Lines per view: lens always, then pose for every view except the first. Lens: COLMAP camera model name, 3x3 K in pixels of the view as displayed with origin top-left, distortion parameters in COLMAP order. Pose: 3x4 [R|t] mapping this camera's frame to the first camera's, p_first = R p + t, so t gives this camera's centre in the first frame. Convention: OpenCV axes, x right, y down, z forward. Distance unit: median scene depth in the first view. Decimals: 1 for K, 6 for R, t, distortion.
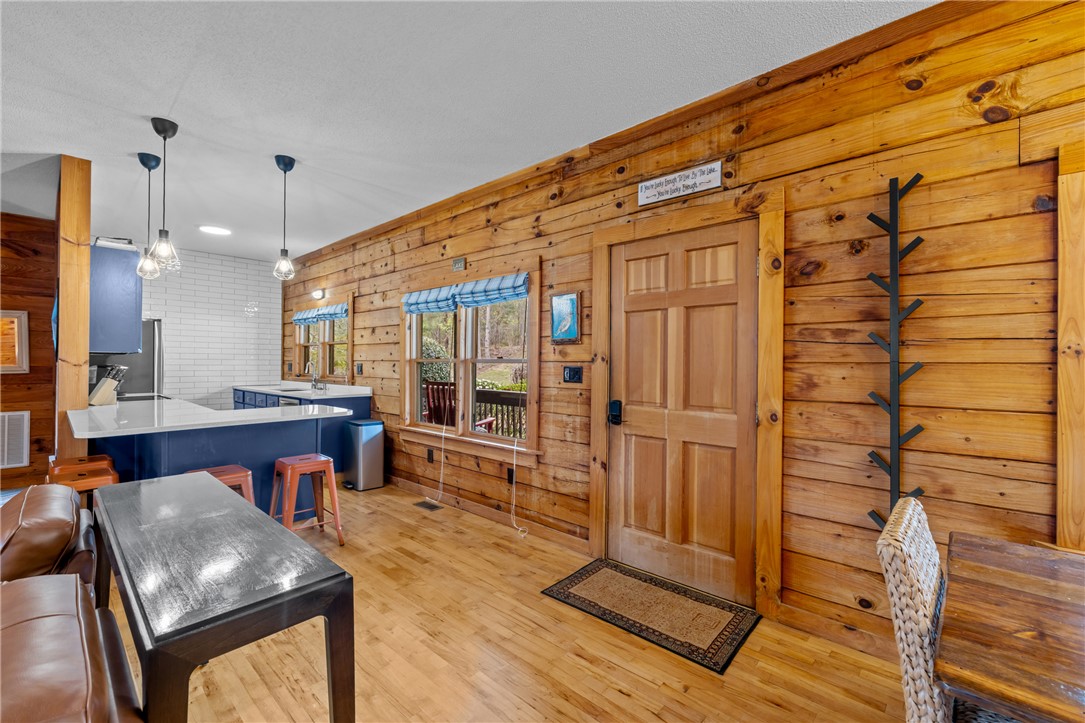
lens RADIAL K [[453.1, 0, 542.5], [0, 453.1, 361.5], [0, 0, 1]] dist [-0.001746, -0.000159]
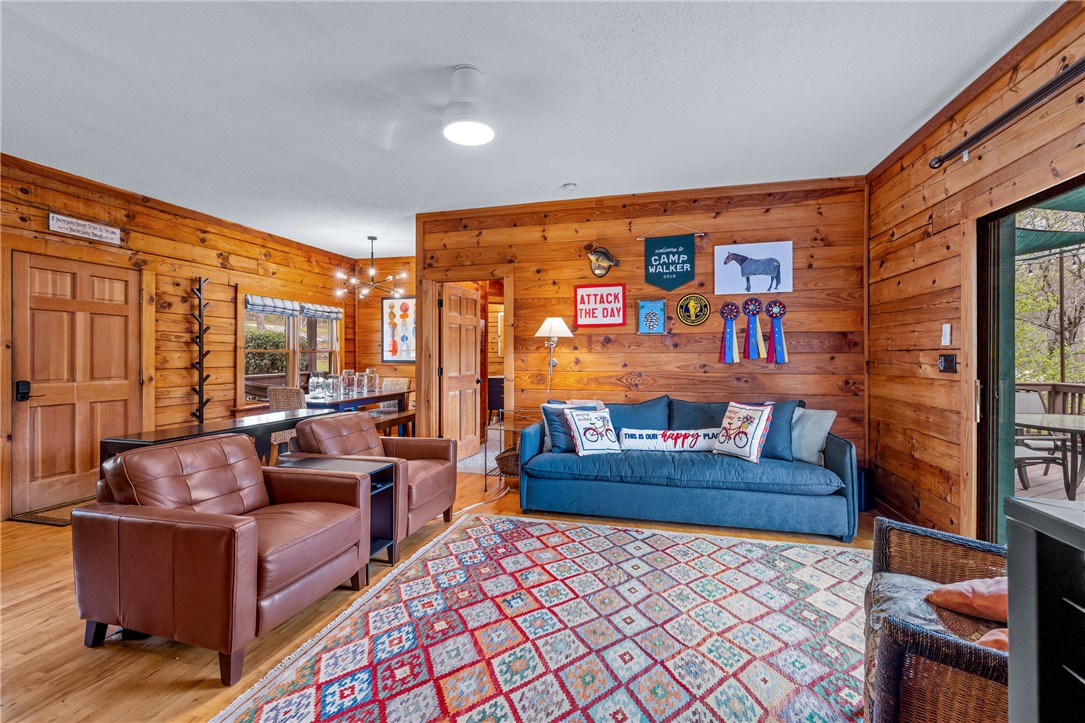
lens RADIAL K [[471.9, 0, 537.3], [0, 471.9, 353.3], [0, 0, 1]] dist [-0.000775, -0.000123]
pose [[-0.453363, -0.001312, 0.891325, -1.537392], [-0.004726, 0.999988, -0.000932, 0.007053], [-0.891313, -0.004635, -0.453364, 0.337844]]
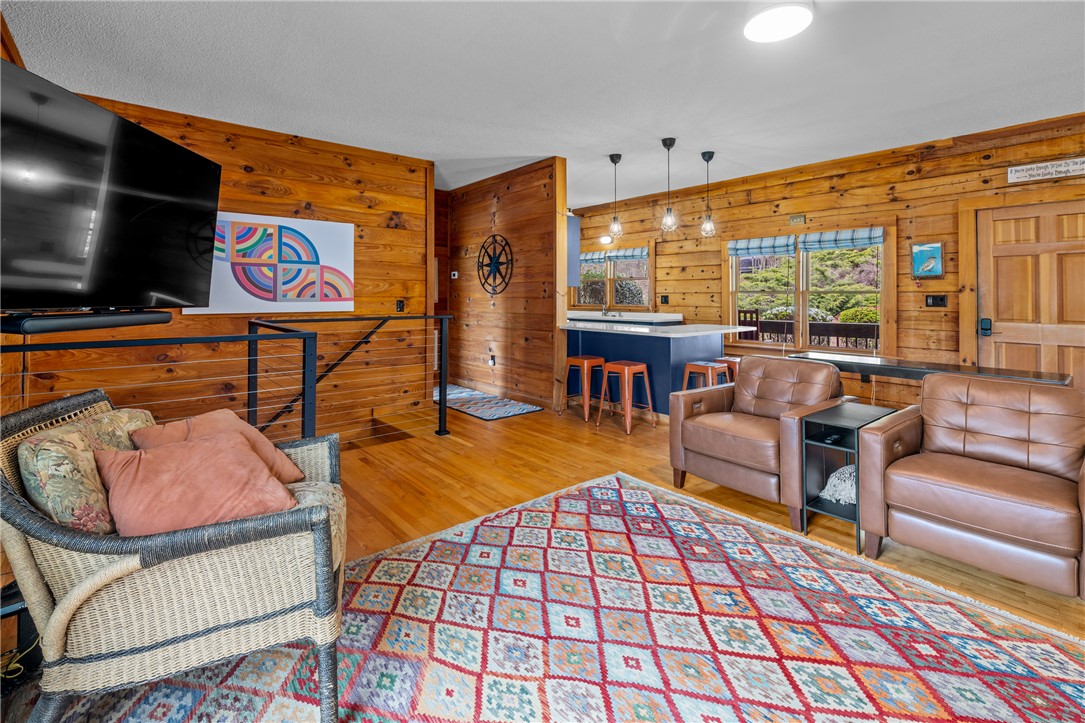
lens RADIAL K [[479.4, 0, 548.1], [0, 479.4, 291.1], [0, 0, 1]] dist [-0.000795, -0.000387]
pose [[0.992404, -0.004433, -0.122941, -0.988791], [0.003116, 0.999936, -0.010908, 0.010937], [0.122981, 0.010442, 0.992354, -0.644822]]
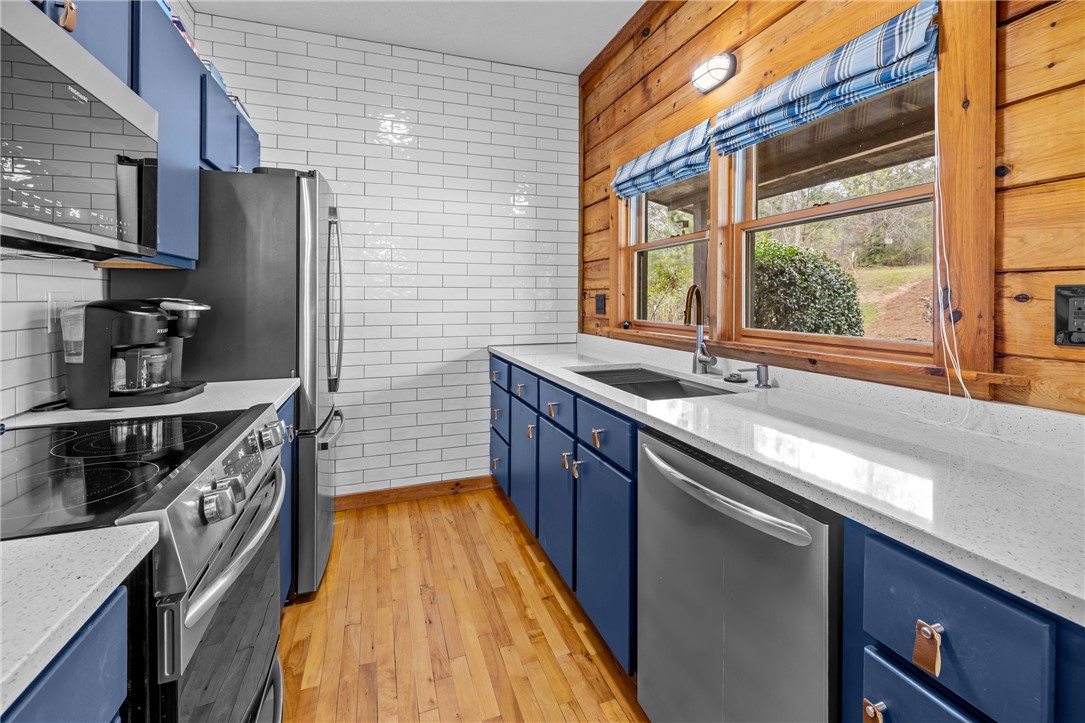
lens RADIAL K [[479.4, 0, 548.1], [0, 479.4, 291.1], [0, 0, 1]] dist [-0.000795, -0.000387]
pose [[0.883418, -0.012803, -0.468411, -0.882294], [0.007381, 0.999883, -0.013409, 0.013114], [0.468528, 0.008389, 0.883409, 1.311139]]
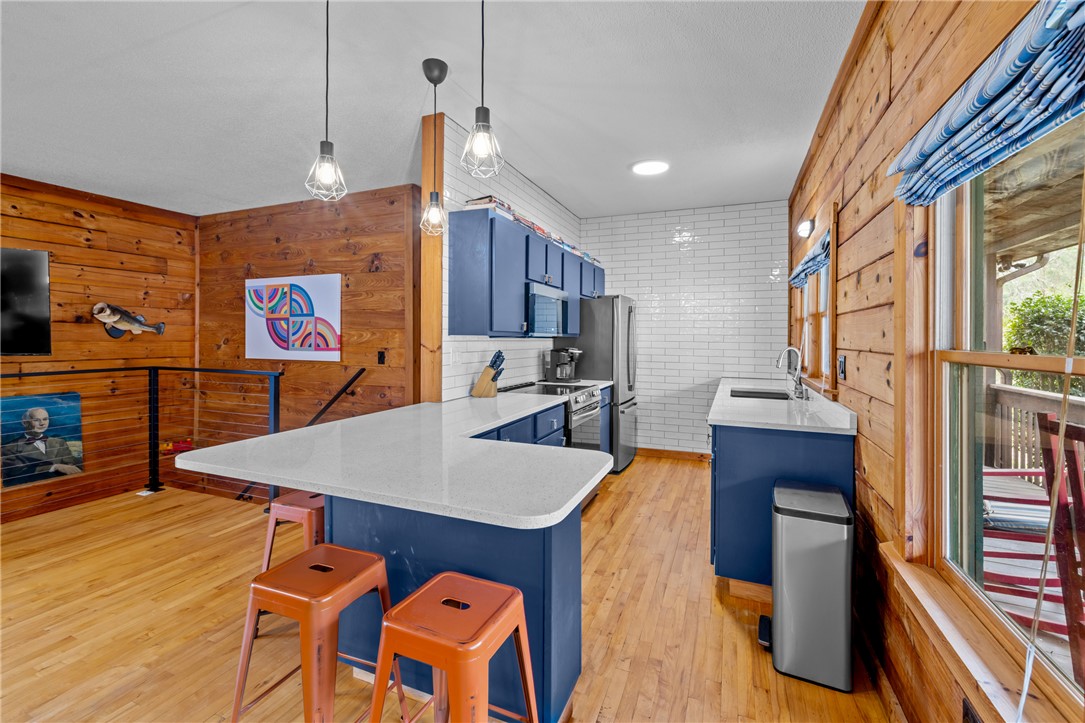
lens RADIAL K [[469.4, 0, 544.8], [0, 469.4, 337.4], [0, 0, 1]] dist [-0.000041, -0.000088]
pose [[0.348304, -0.001544, -0.937380, -0.121499], [-0.003204, 0.999991, -0.002838, -0.019362], [0.937376, 0.003992, 0.348296, 0.981841]]
